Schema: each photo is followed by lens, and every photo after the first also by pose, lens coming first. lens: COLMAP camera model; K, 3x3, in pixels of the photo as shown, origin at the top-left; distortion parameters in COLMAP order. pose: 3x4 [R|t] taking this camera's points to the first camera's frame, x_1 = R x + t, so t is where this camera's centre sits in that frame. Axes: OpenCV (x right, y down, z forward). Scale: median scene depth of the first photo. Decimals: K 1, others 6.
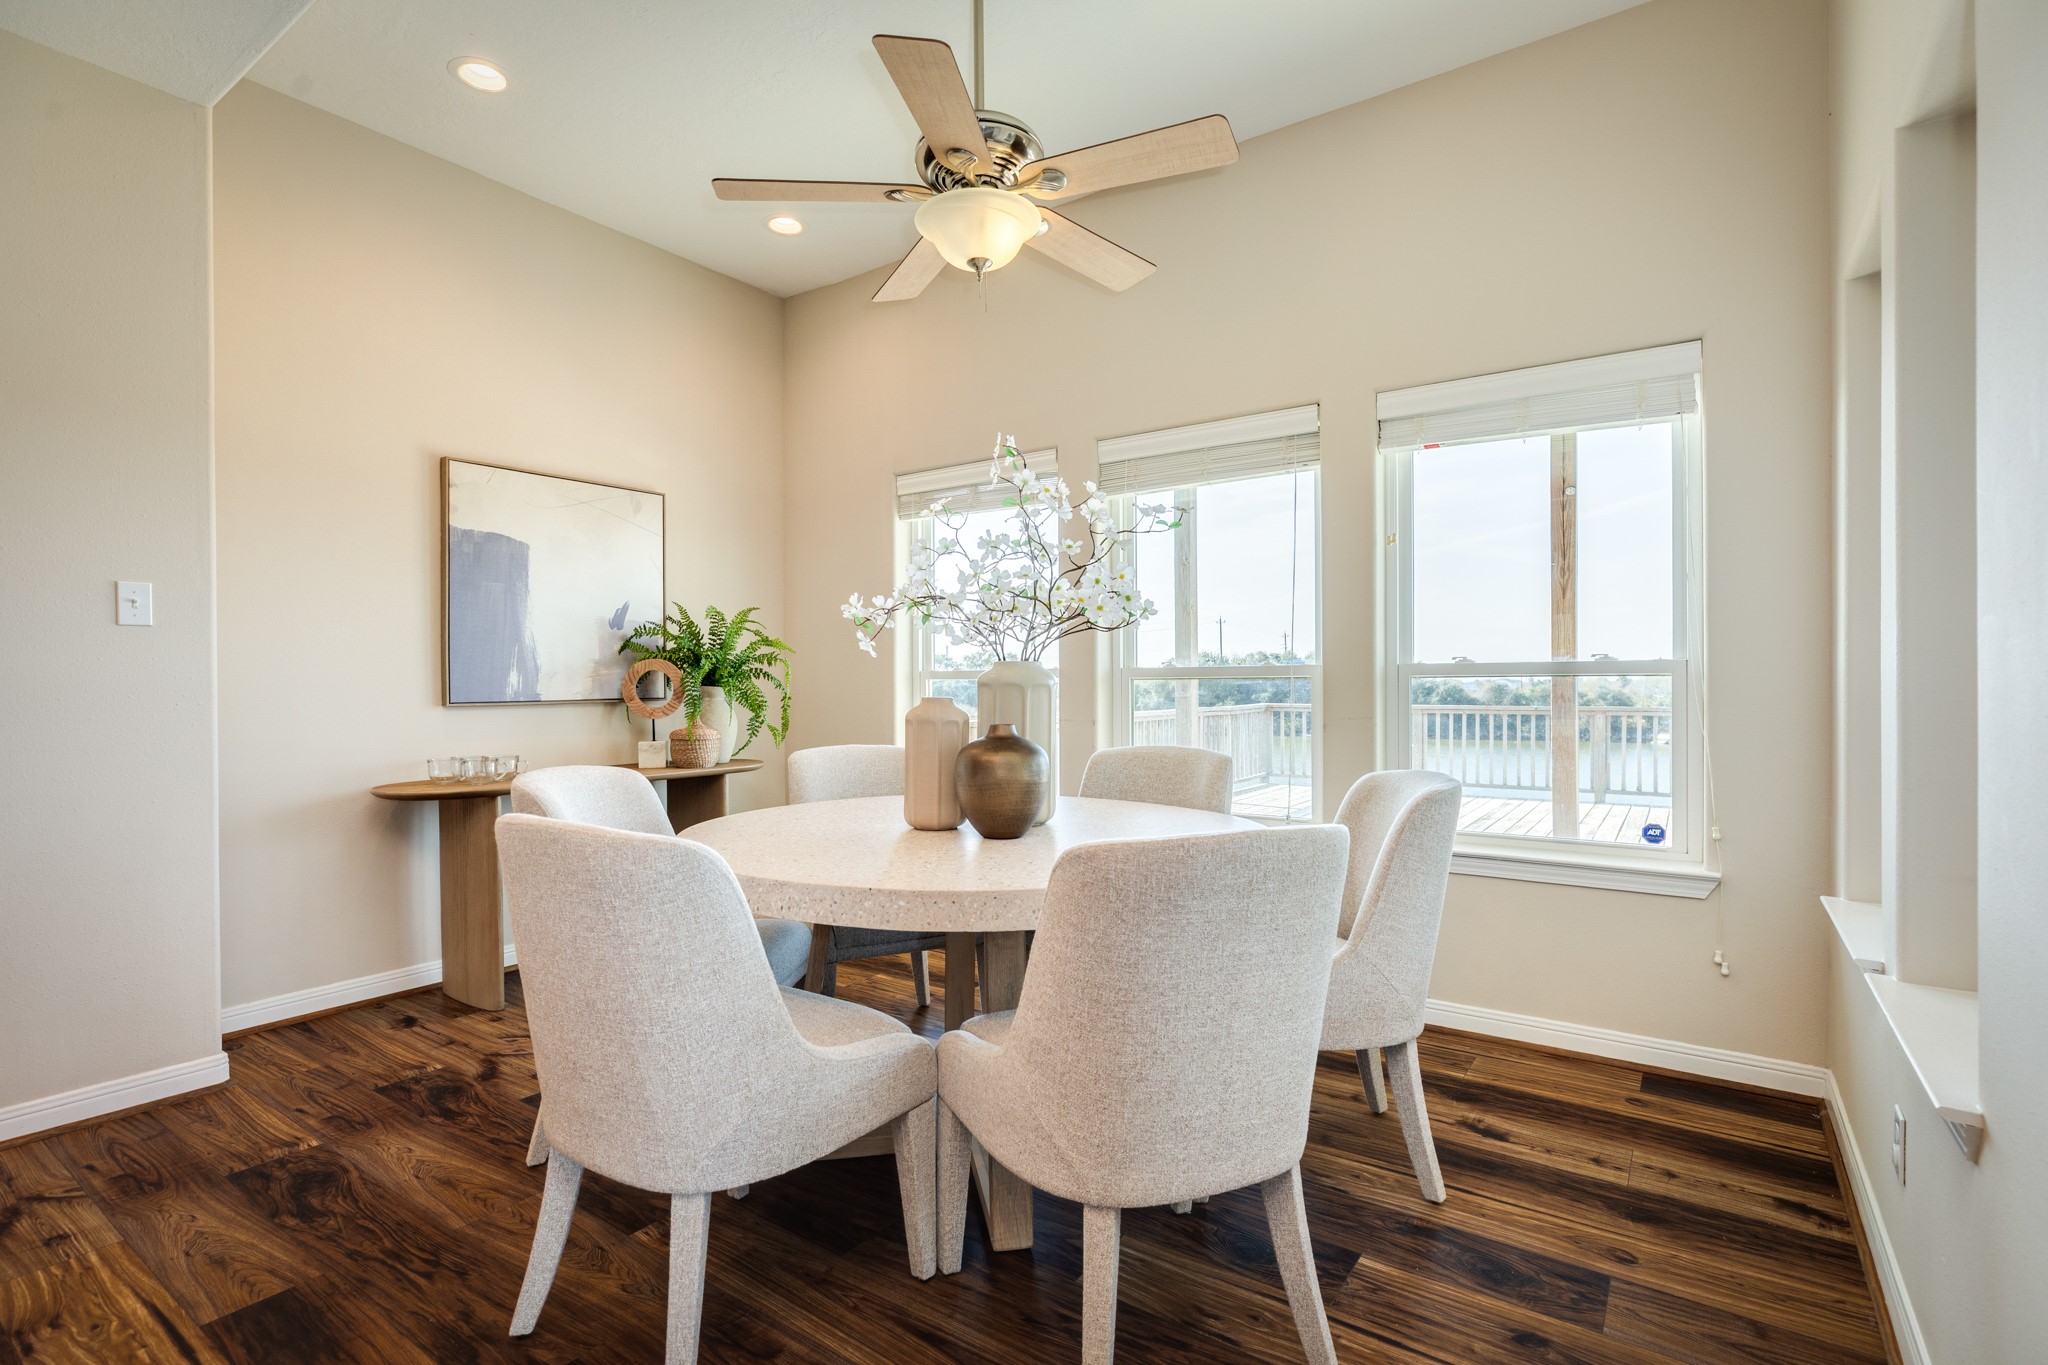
lens RADIAL K [[982.6, 0, 1017.2], [0, 982.6, 684.7], [0, 0, 1]] dist [0.004572, 0.000630]
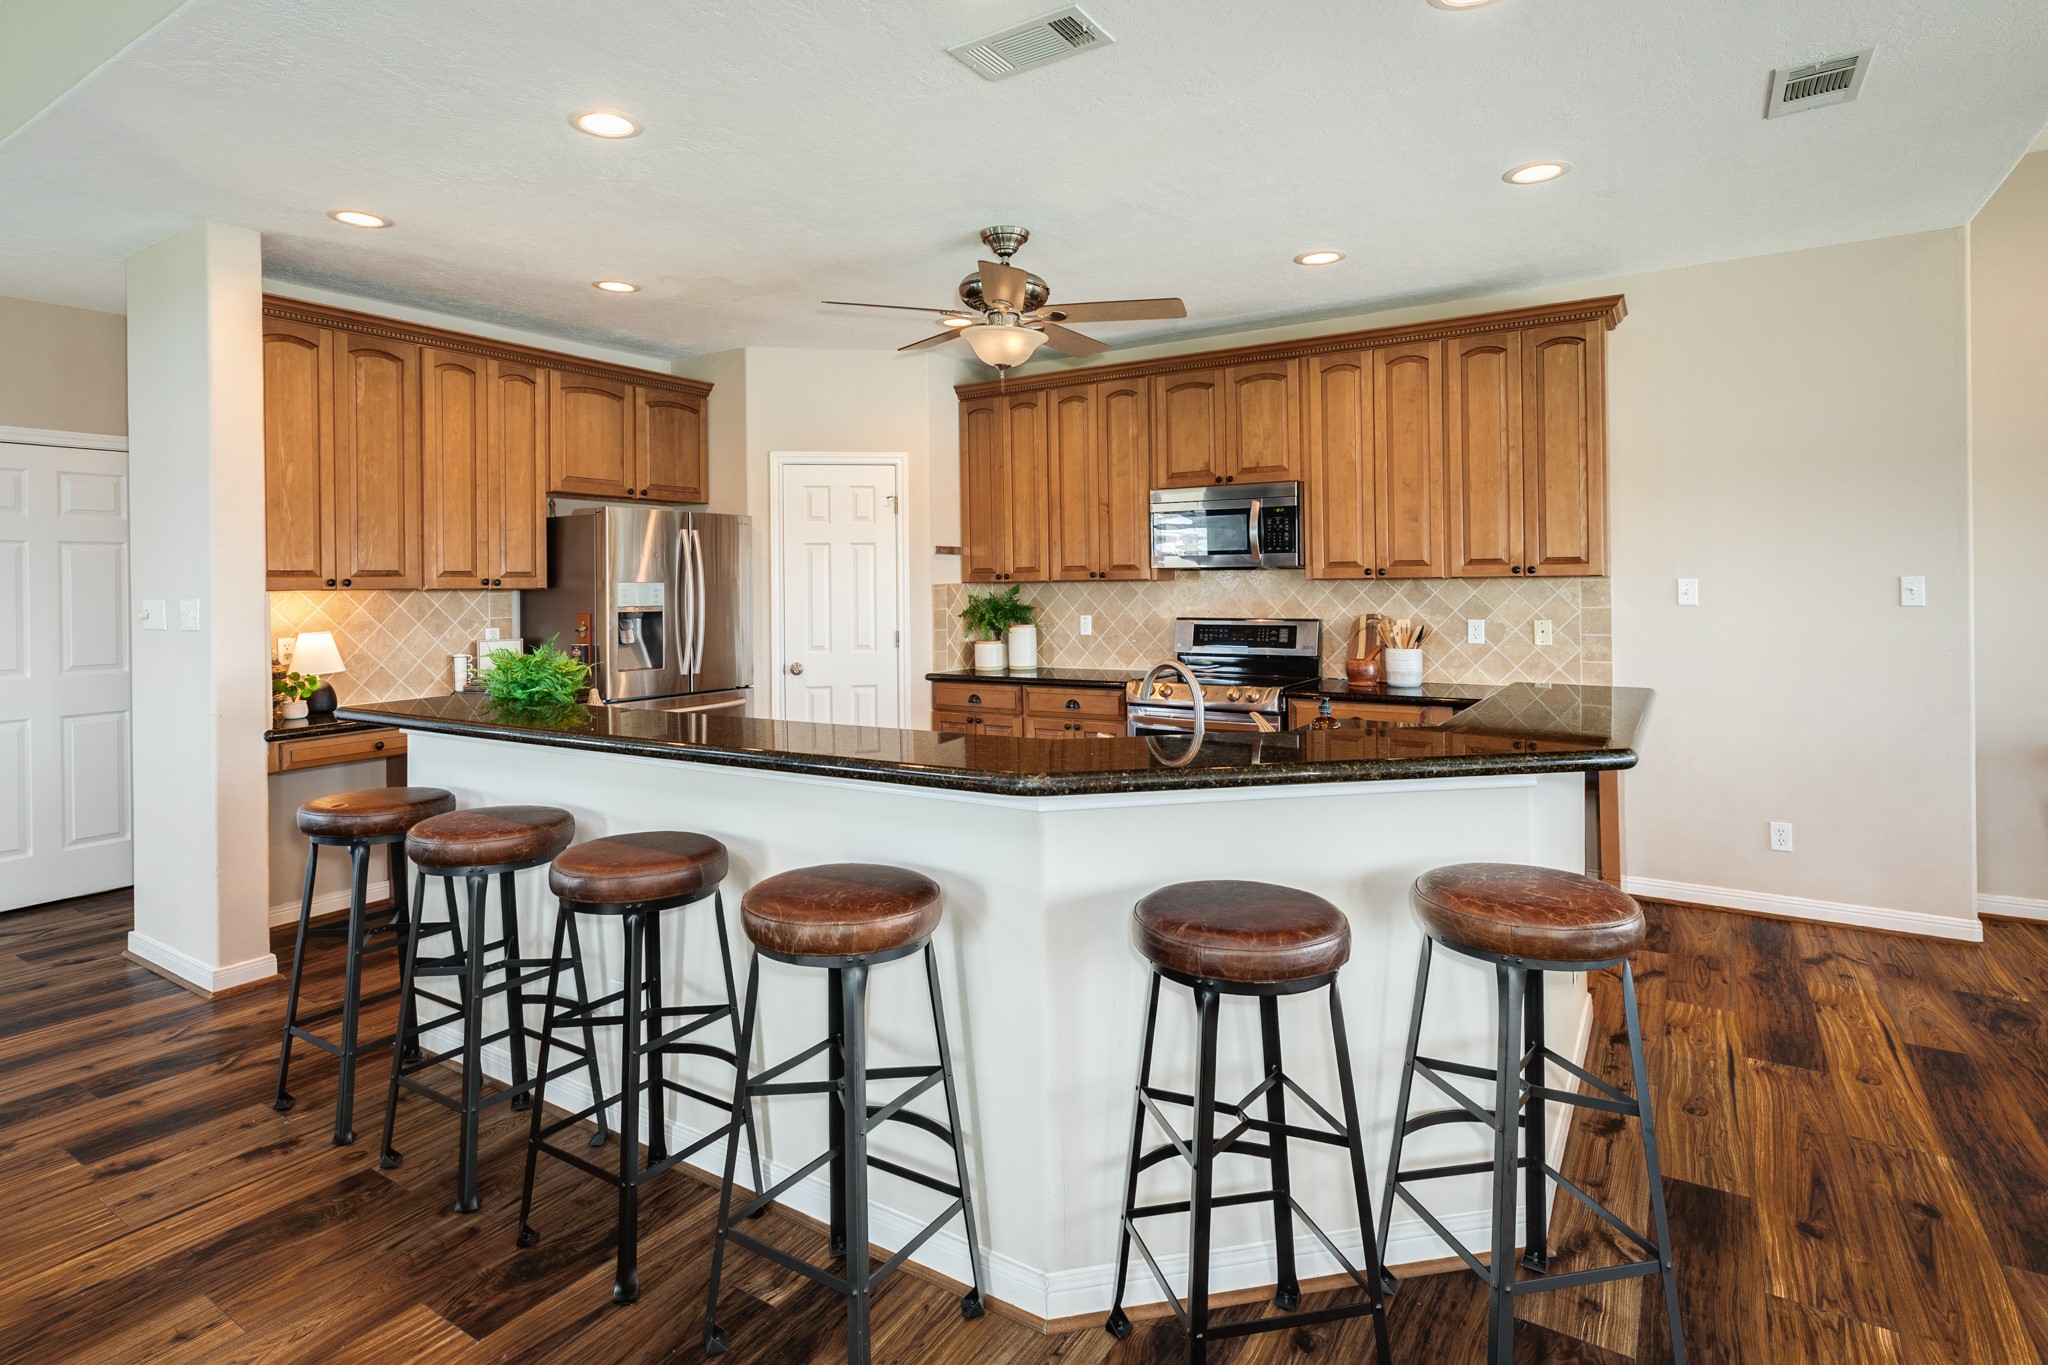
lens RADIAL K [[1043.0, 0, 1003.2], [0, 1043.0, 587.1], [0, 0, 1]] dist [0.008568, 0.000088]
pose [[0.044503, 0.003567, -0.999003, 0.549408], [0.007808, 0.999962, 0.003918, -0.096715], [0.998979, -0.007974, 0.044474, -0.379388]]
